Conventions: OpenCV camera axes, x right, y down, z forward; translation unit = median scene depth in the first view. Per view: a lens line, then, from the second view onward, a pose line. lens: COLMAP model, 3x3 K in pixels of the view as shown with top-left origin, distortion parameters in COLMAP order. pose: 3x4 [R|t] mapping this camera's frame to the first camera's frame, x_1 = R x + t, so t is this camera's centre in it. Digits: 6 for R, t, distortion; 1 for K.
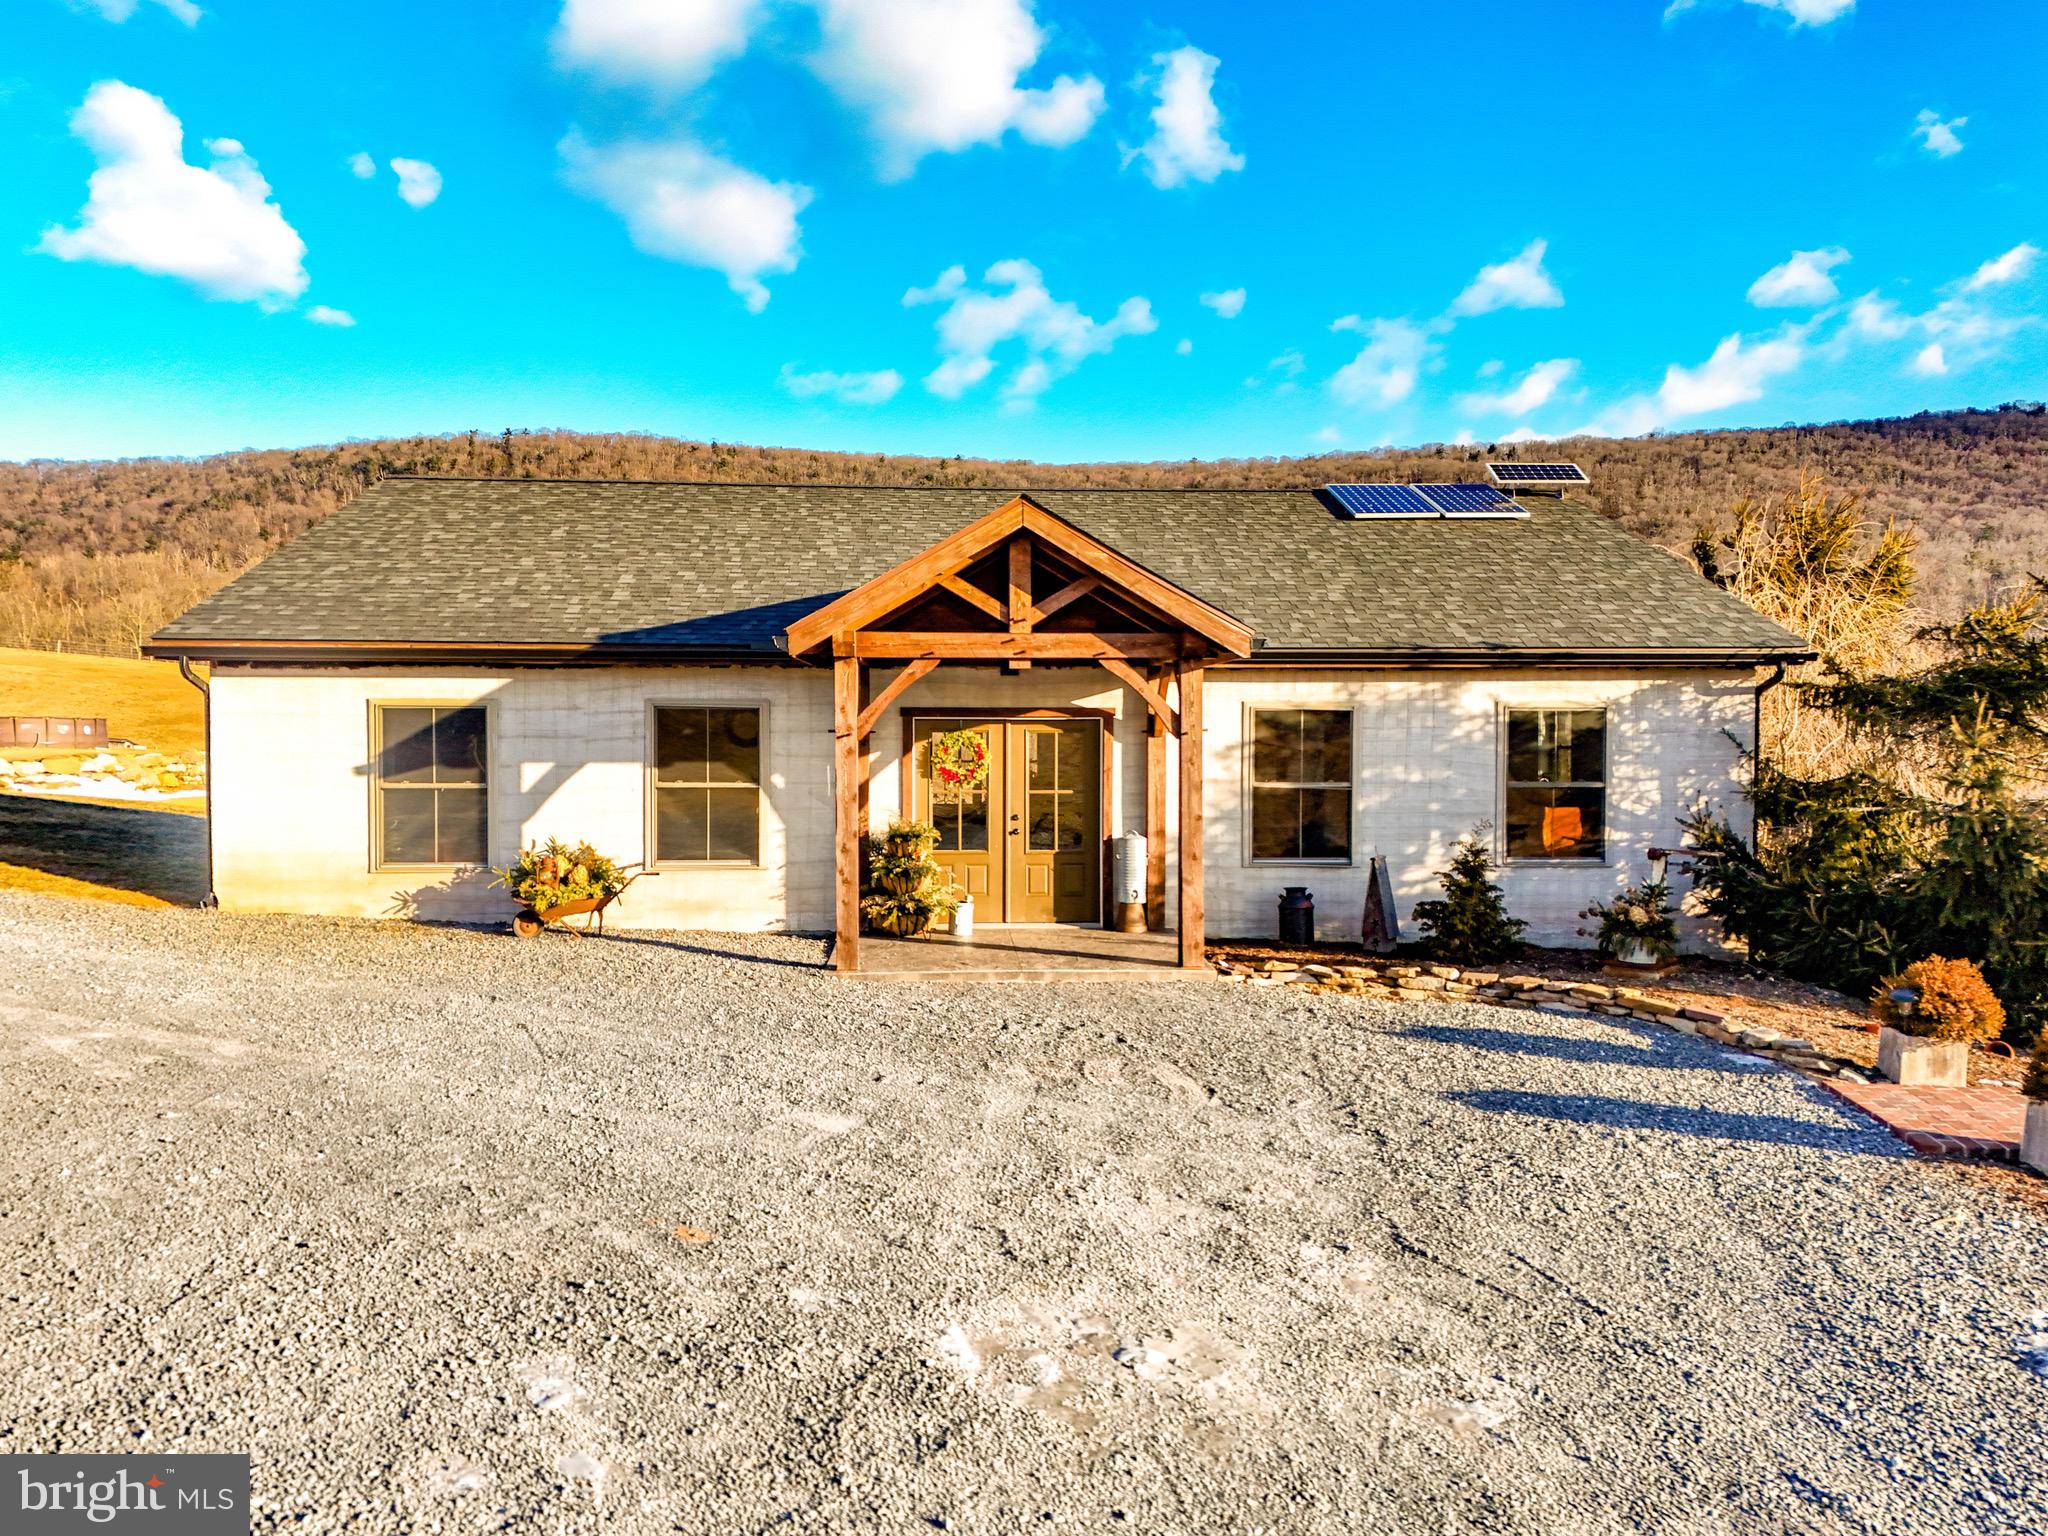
lens RADIAL K [[1488.8, 0, 1033.2], [0, 1488.8, 781.4], [0, 0, 1]] dist [0.071933, -0.038885]
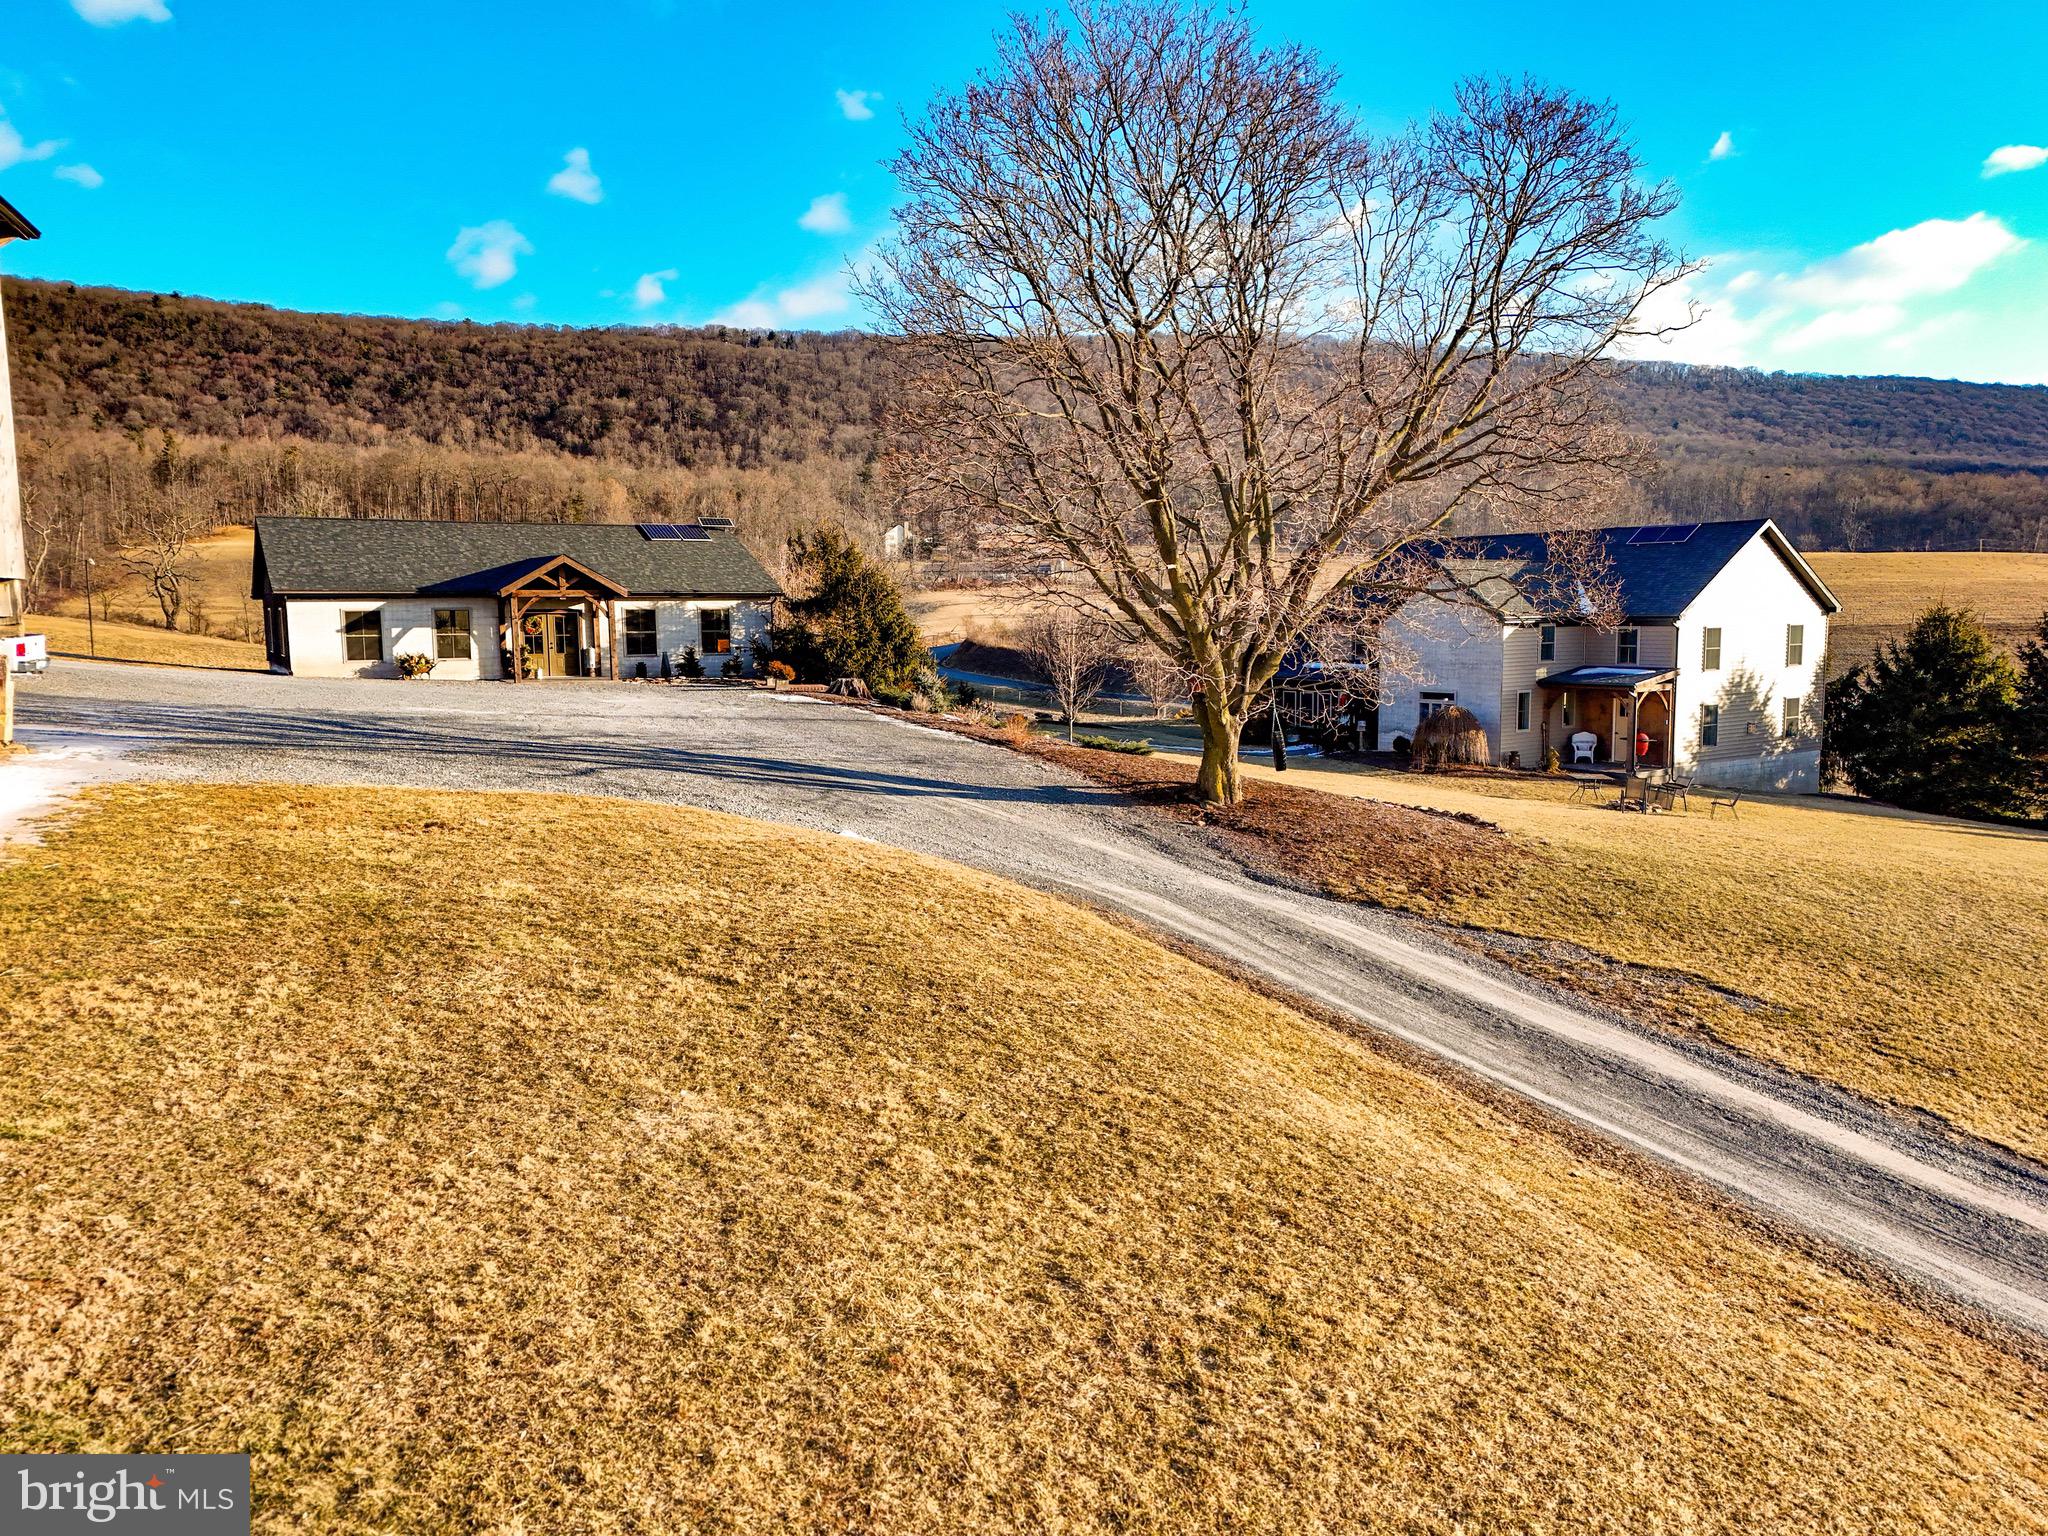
lens RADIAL K [[1476.3, 0, 1024.0], [0, 1476.3, 768.0], [0, 0, 1]] dist [0.063340, -0.058223]
pose [[0.898198, -0.057530, 0.435810, -0.530817], [0.025242, 0.996513, 0.079524, 0.065548], [-0.438866, -0.060427, 0.896519, -2.449521]]
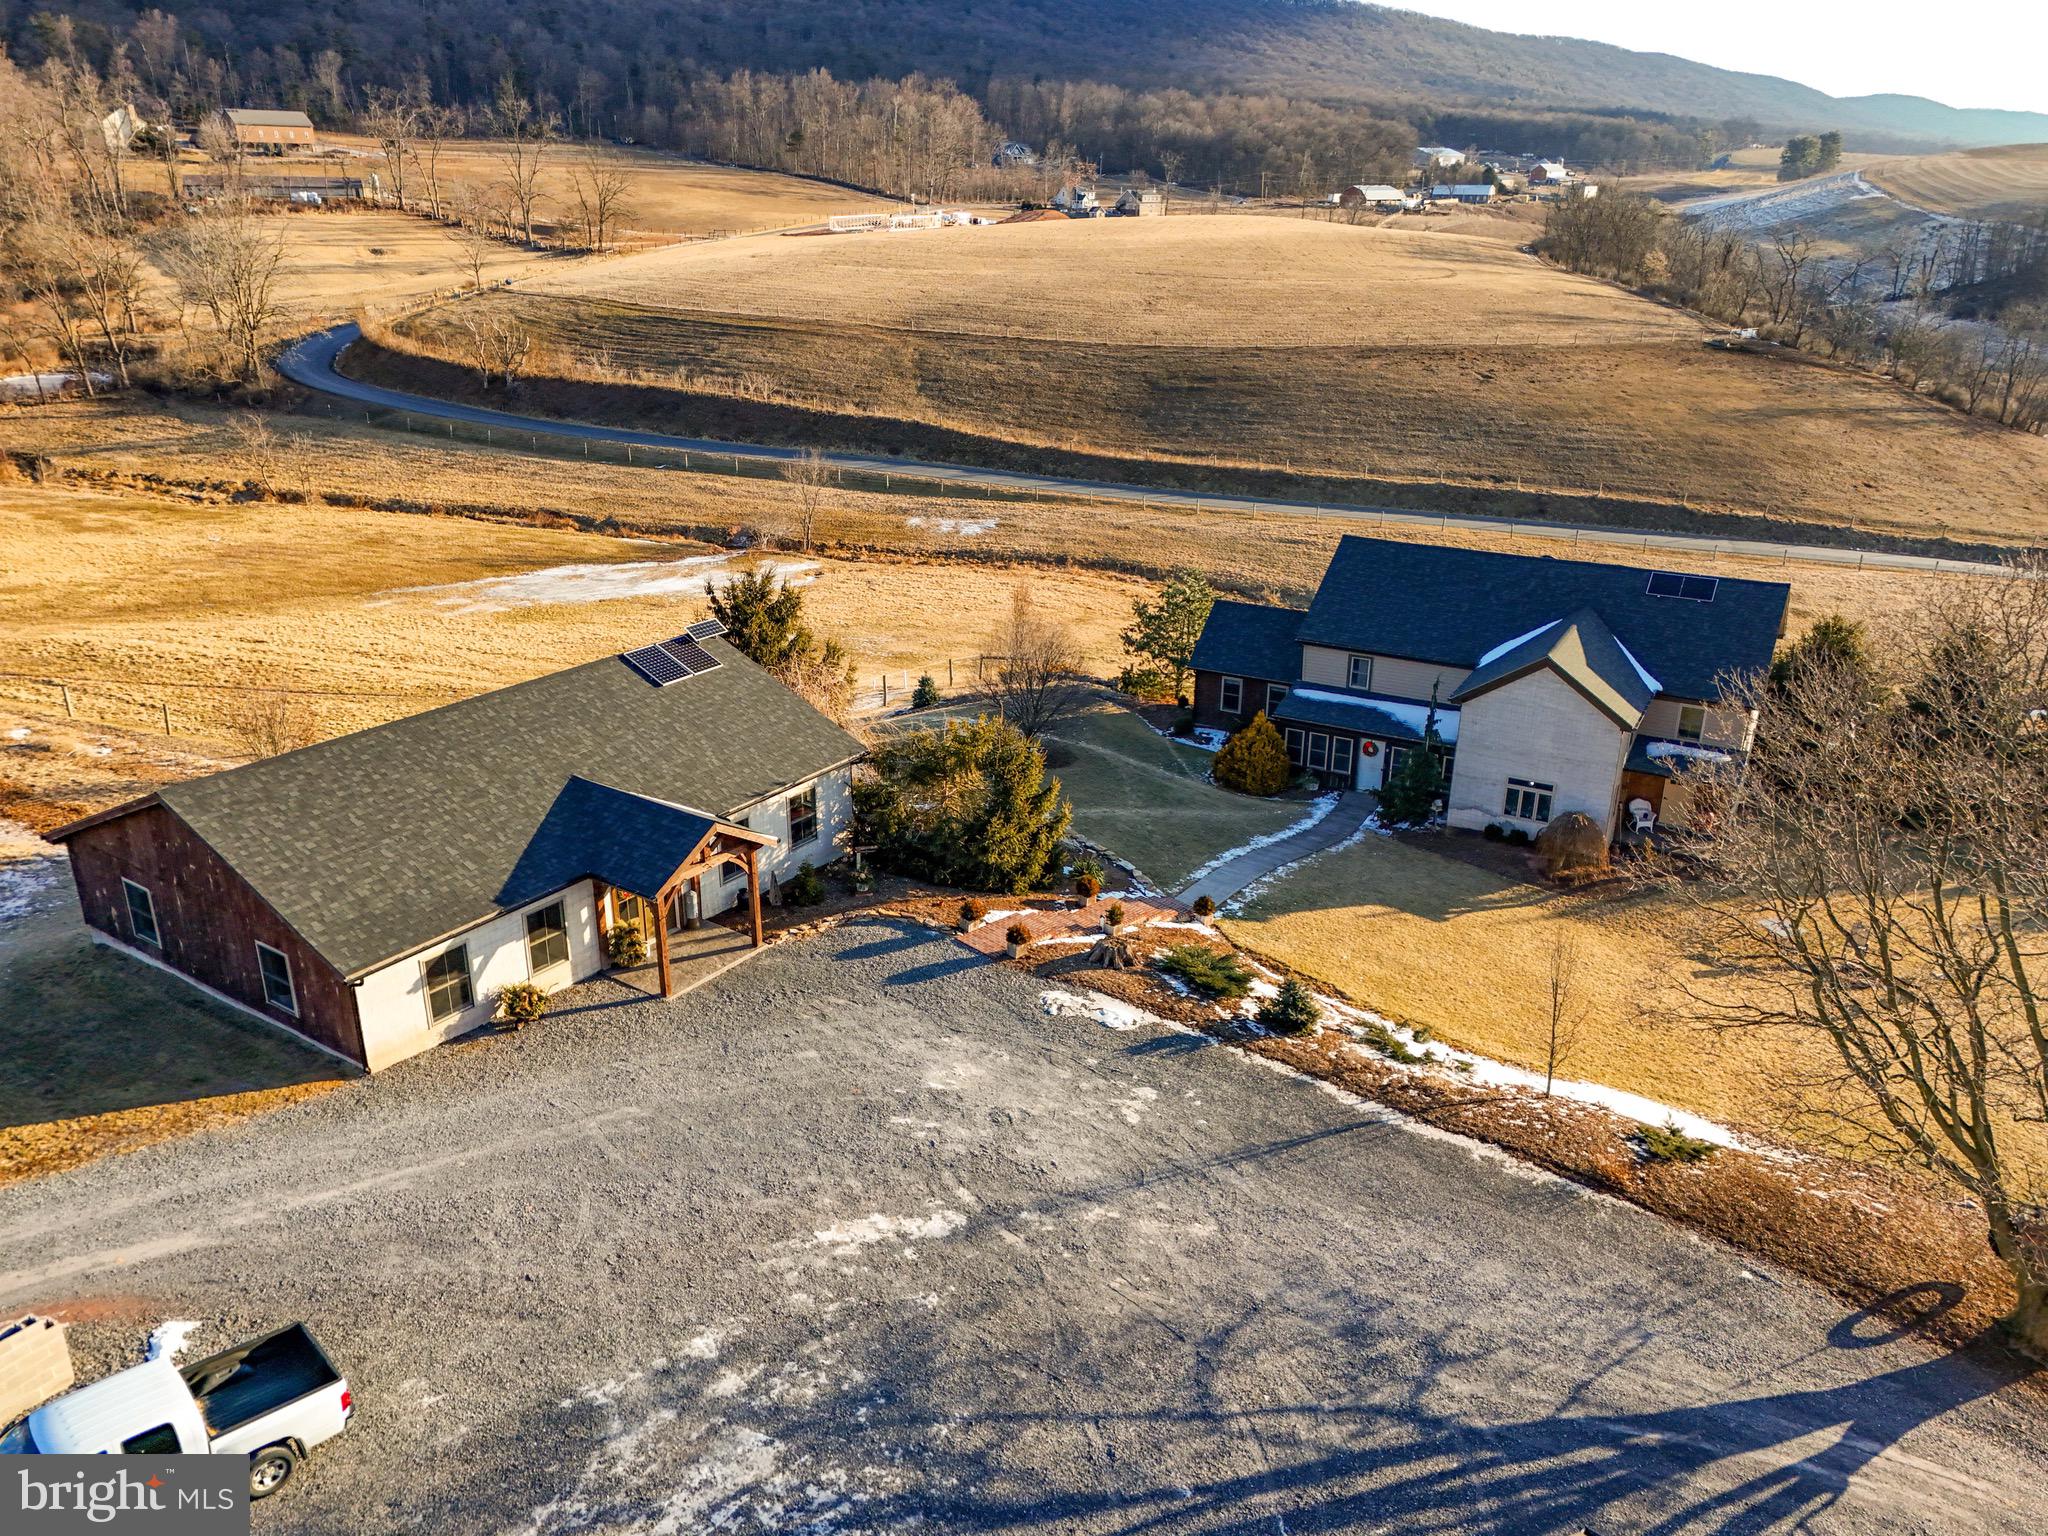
lens RADIAL K [[1488.8, 0, 1033.2], [0, 1488.8, 781.4], [0, 0, 1]] dist [0.071933, -0.038885]
pose [[0.610360, -0.285869, 0.738742, -1.410904], [0.016519, 0.936999, 0.348941, -1.023998], [-0.791952, -0.200777, 0.576629, -0.893253]]
